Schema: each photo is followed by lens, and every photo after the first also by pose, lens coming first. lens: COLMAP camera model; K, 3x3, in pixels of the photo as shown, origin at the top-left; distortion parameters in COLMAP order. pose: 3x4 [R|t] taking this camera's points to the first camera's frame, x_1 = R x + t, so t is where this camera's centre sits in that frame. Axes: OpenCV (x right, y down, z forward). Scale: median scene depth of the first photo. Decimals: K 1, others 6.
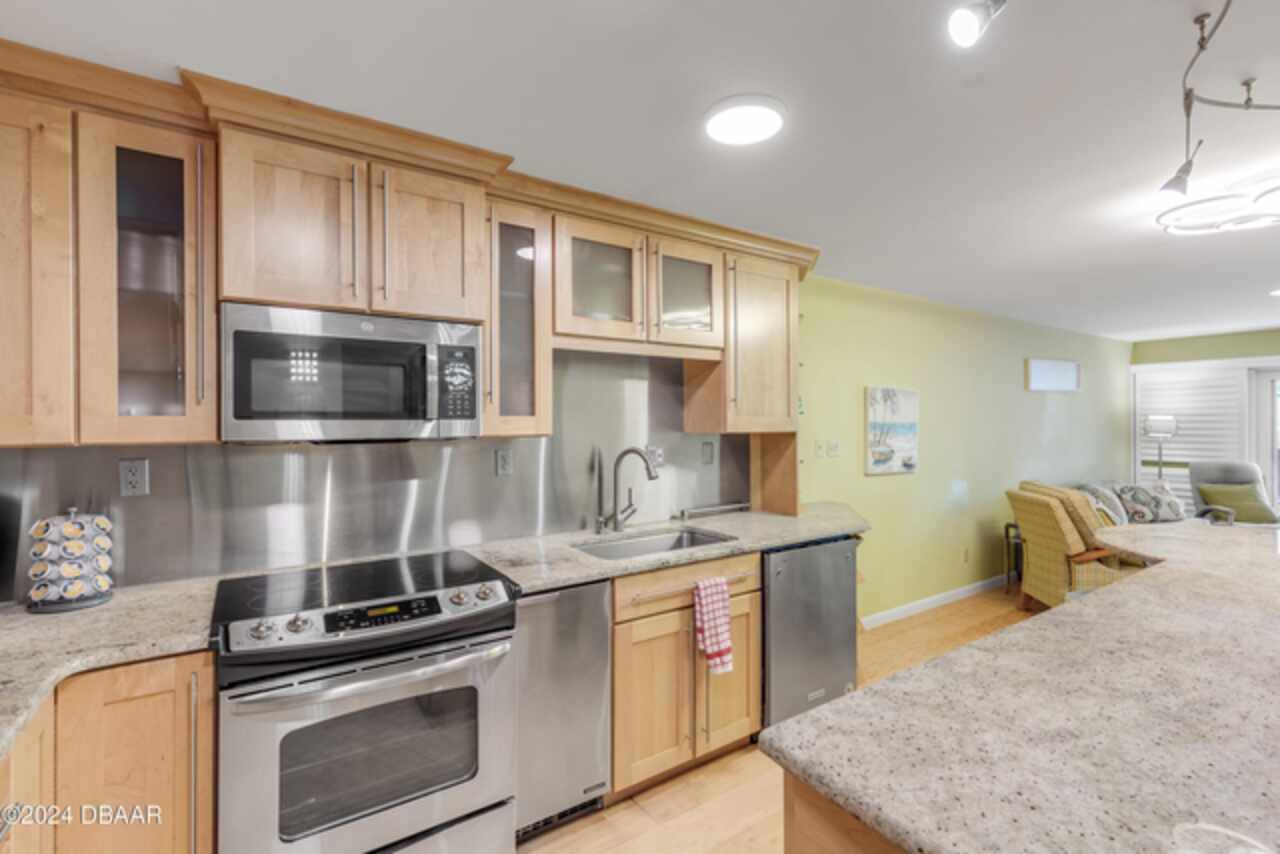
lens RADIAL K [[576.2, 0, 645.7], [0, 576.2, 422.1], [0, 0, 1]] dist [0.005478, -0.002110]
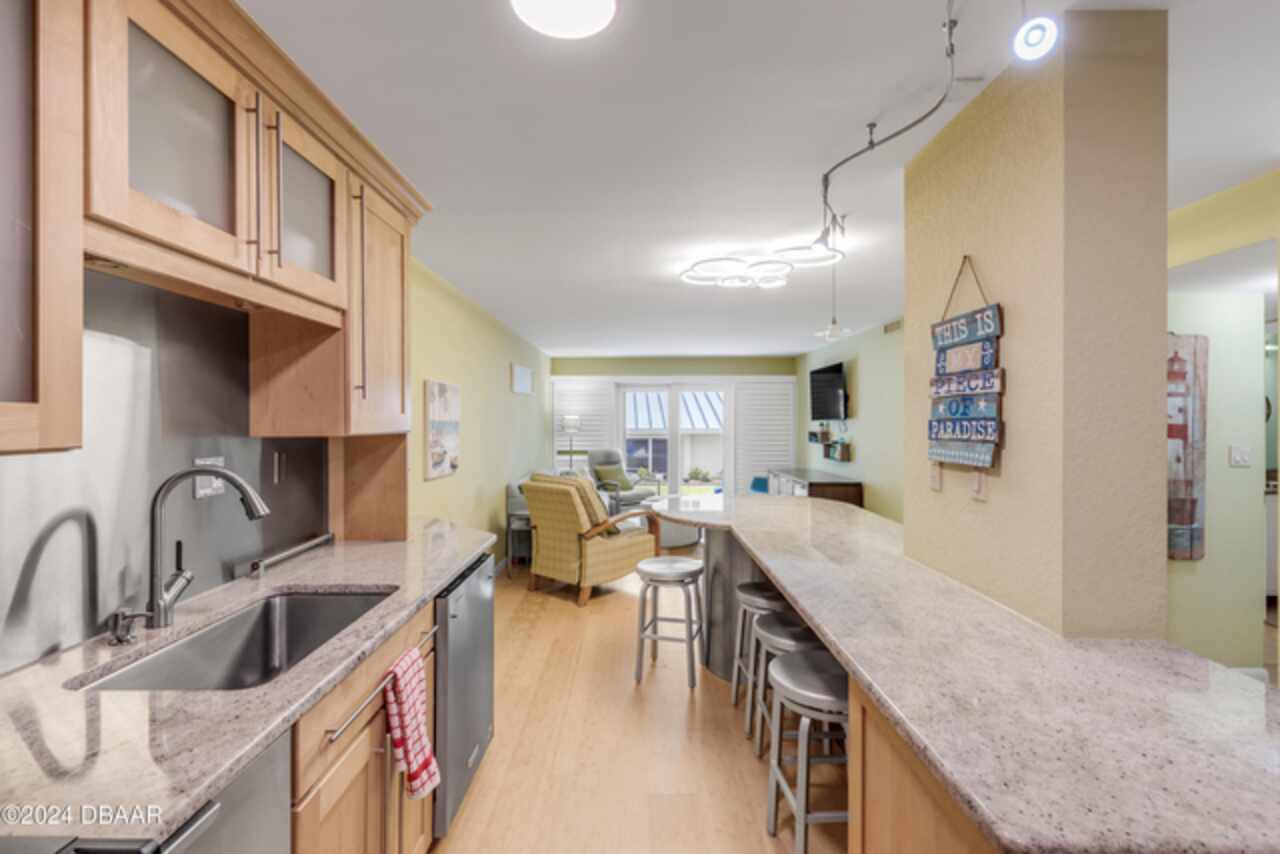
lens RADIAL K [[576.2, 0, 635.9], [0, 576.2, 418.3], [0, 0, 1]] dist [0.005478, -0.002110]
pose [[0.562929, 0.005242, 0.826489, -0.255132], [-0.002536, 0.999986, -0.004615, 0.001154], [-0.826502, 0.000501, 0.562934, 0.365392]]
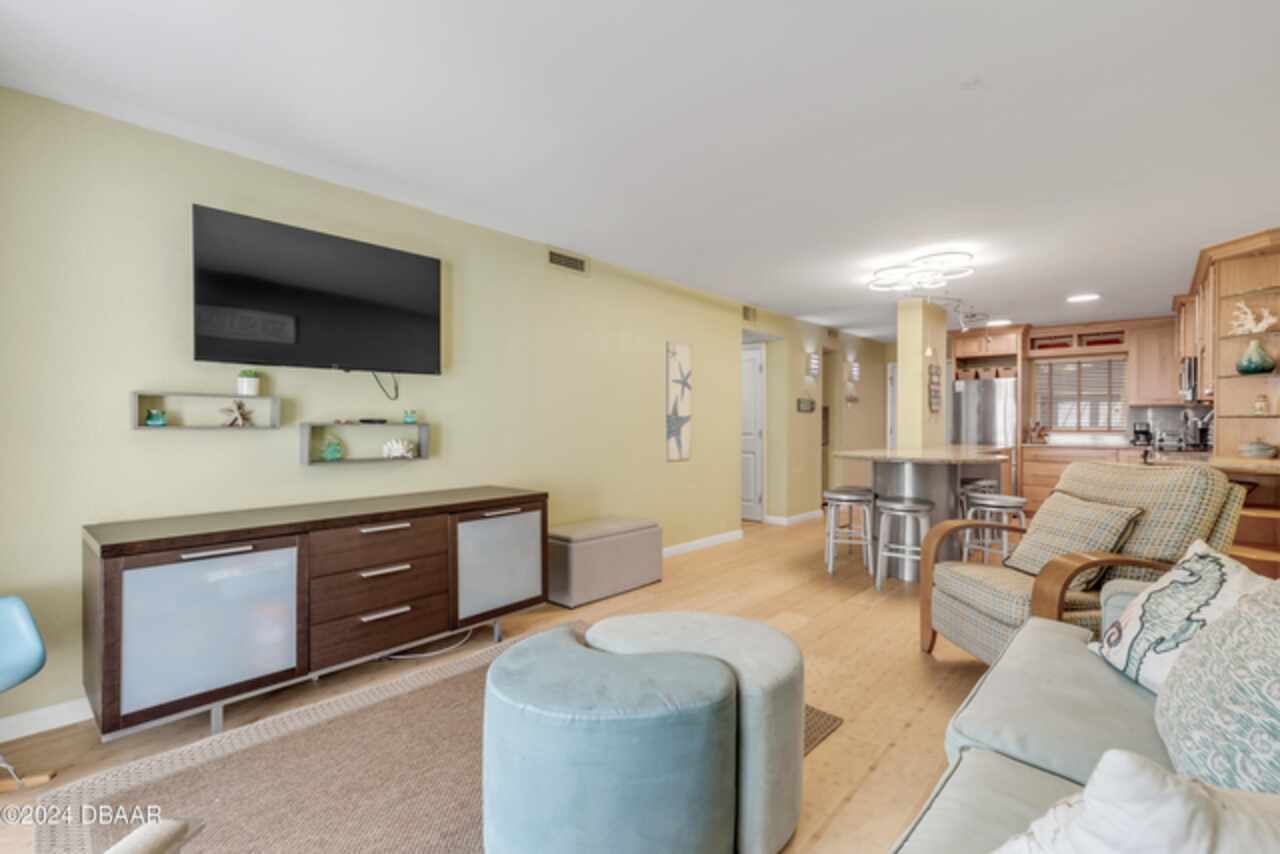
lens RADIAL K [[576.2, 0, 642.8], [0, 576.2, 427.5], [0, 0, 1]] dist [0.005478, -0.002110]
pose [[-0.971260, 0.003508, -0.237995, 2.173538], [0.002003, 0.999976, 0.006563, 0.100421], [0.238012, 0.005898, -0.971244, 2.351339]]
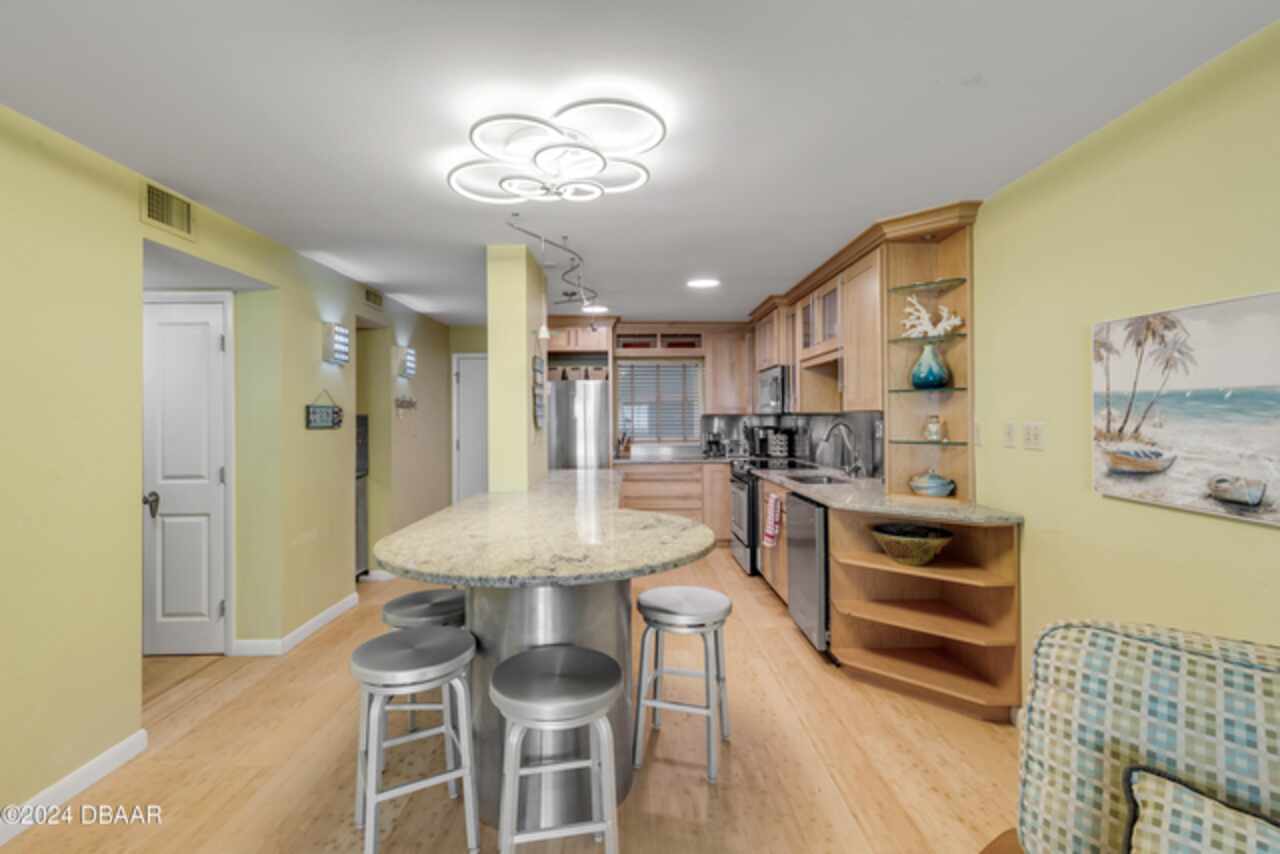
lens RADIAL K [[576.2, 0, 634.0], [0, 576.2, 411.8], [0, 0, 1]] dist [0.005478, -0.002110]
pose [[-0.556526, 0.000091, -0.830830, 1.606978], [0.010705, 0.999918, -0.007062, 0.025754], [0.830762, -0.012824, -0.556481, 1.446426]]
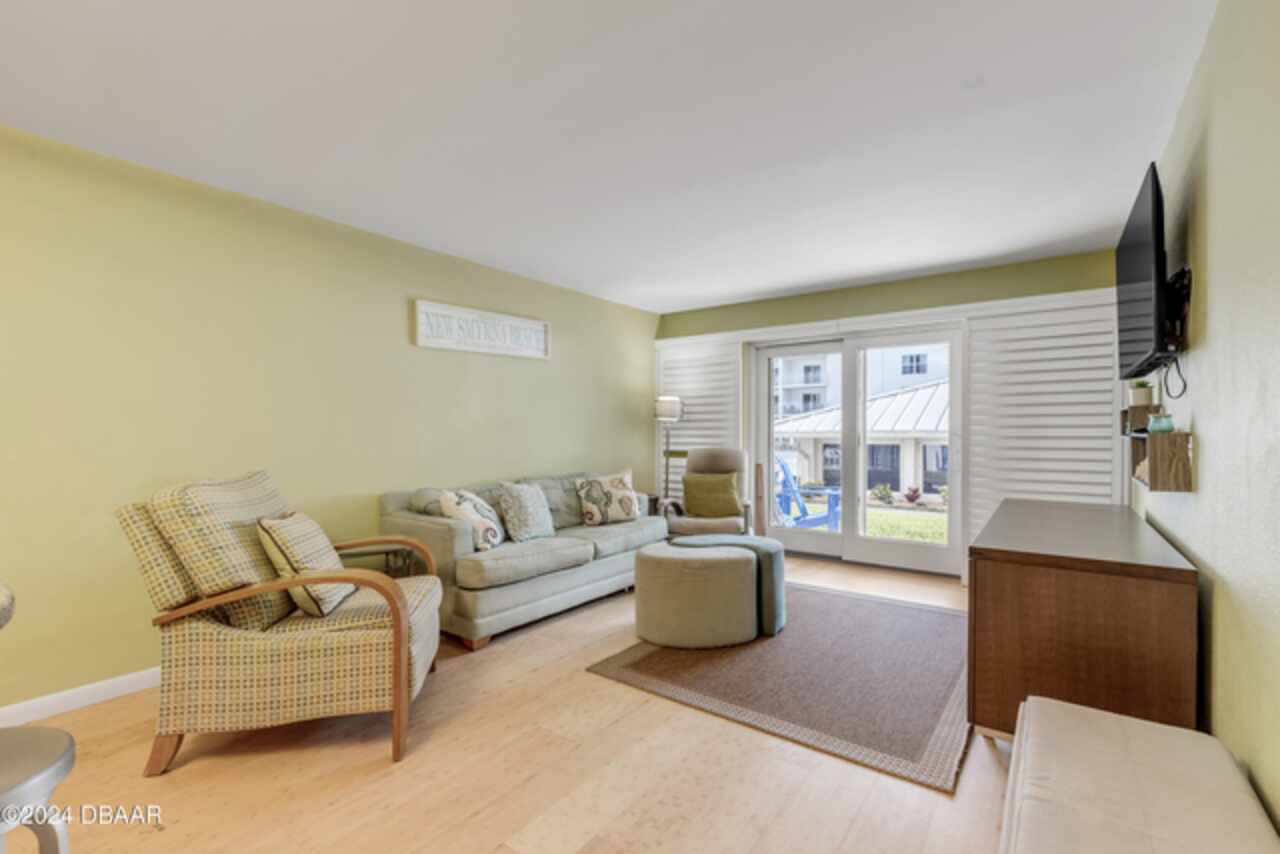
lens RADIAL K [[576.2, 0, 637.6], [0, 576.2, 436.5], [0, 0, 1]] dist [0.005478, -0.002110]
pose [[0.942066, -0.001712, 0.335423, 1.405101], [-0.001976, 0.999941, 0.010653, 0.096141], [-0.335421, -0.010699, 0.942008, 0.530904]]
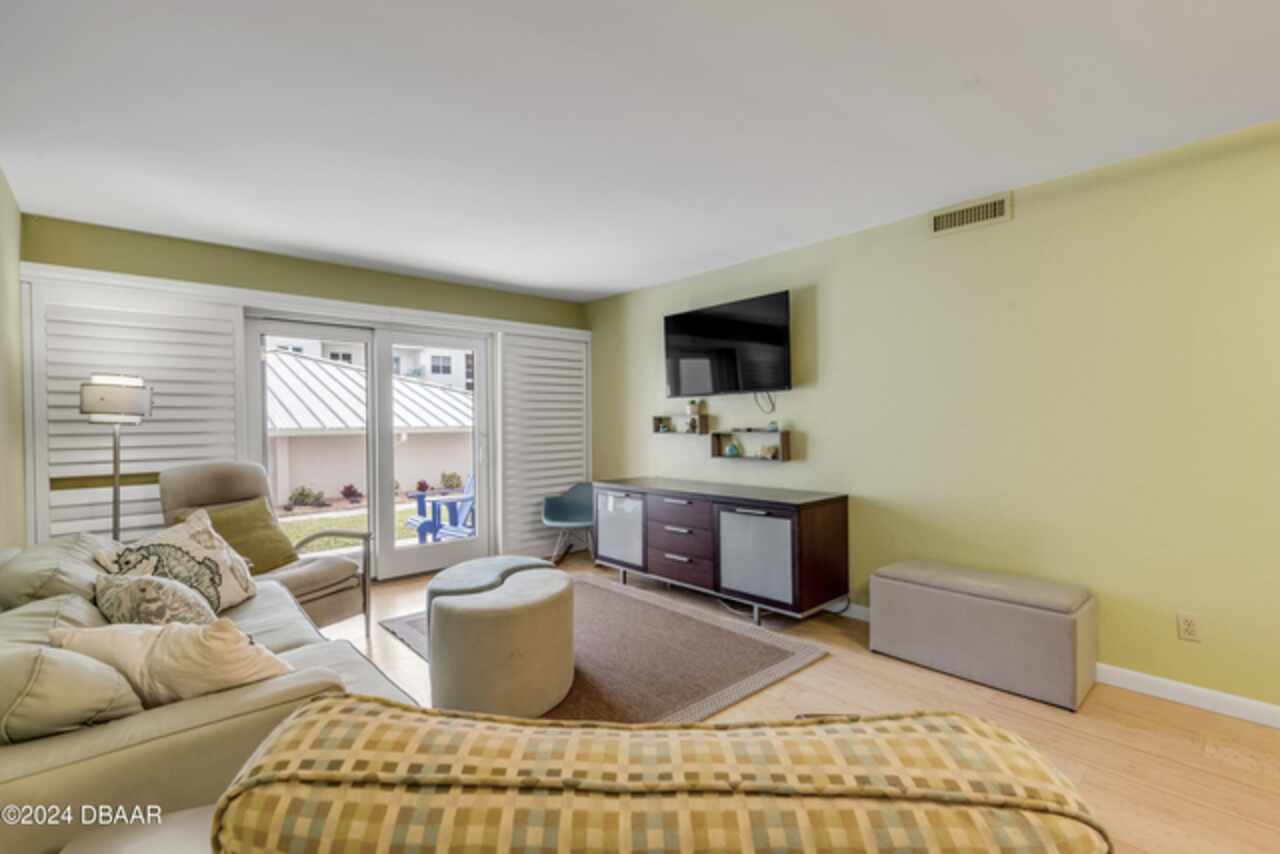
lens RADIAL K [[576.2, 0, 642.2], [0, 576.2, 431.4], [0, 0, 1]] dist [0.005478, -0.002110]
pose [[-0.137970, -0.013578, 0.990343, 0.915744], [0.008953, 0.999848, 0.014956, 0.073324], [-0.990396, 0.010930, -0.137827, 1.593909]]
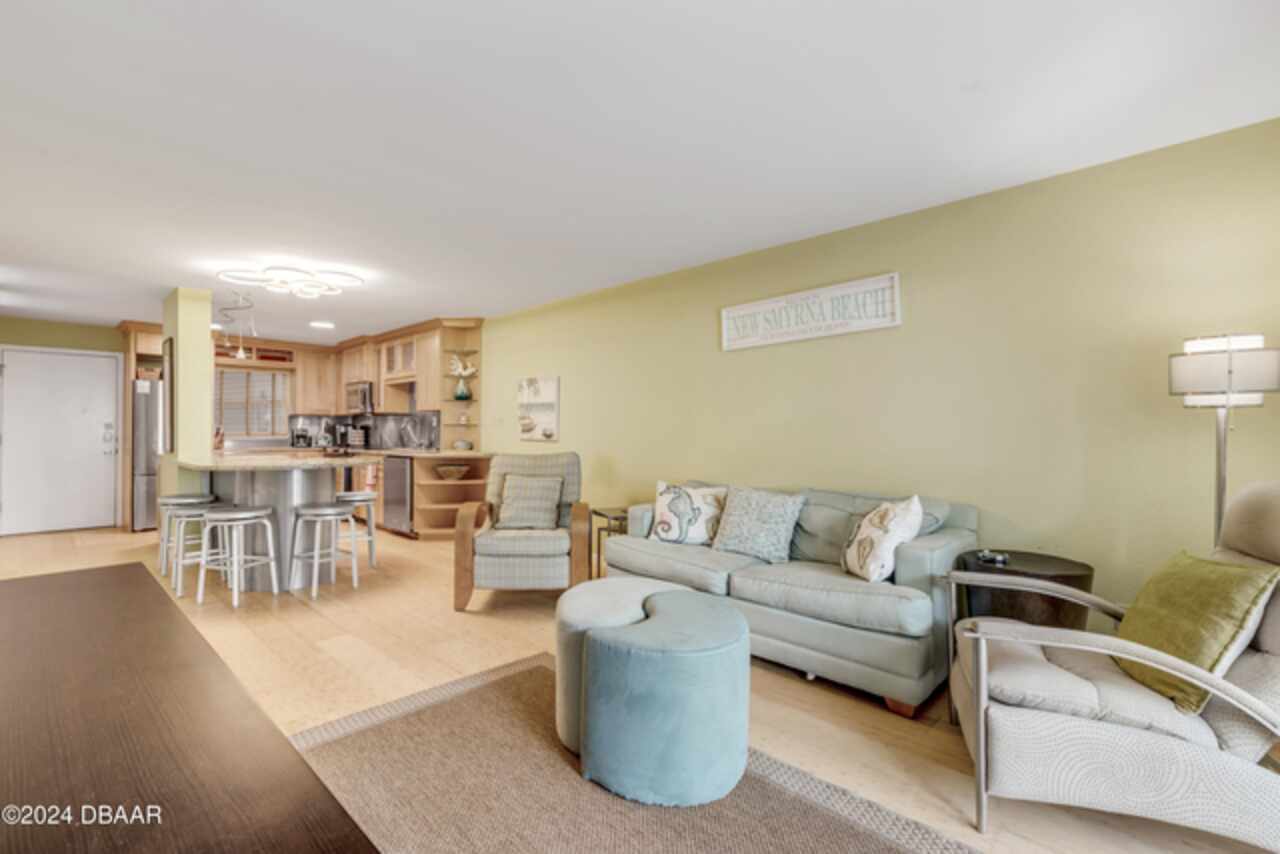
lens RADIAL K [[576.2, 0, 638.4], [0, 576.2, 424.6], [0, 0, 1]] dist [0.005478, -0.002110]
pose [[0.202064, -0.002850, -0.979368, 2.858500], [0.001470, 0.999996, -0.002607, 0.089793], [0.979371, -0.000913, 0.202067, 1.534315]]
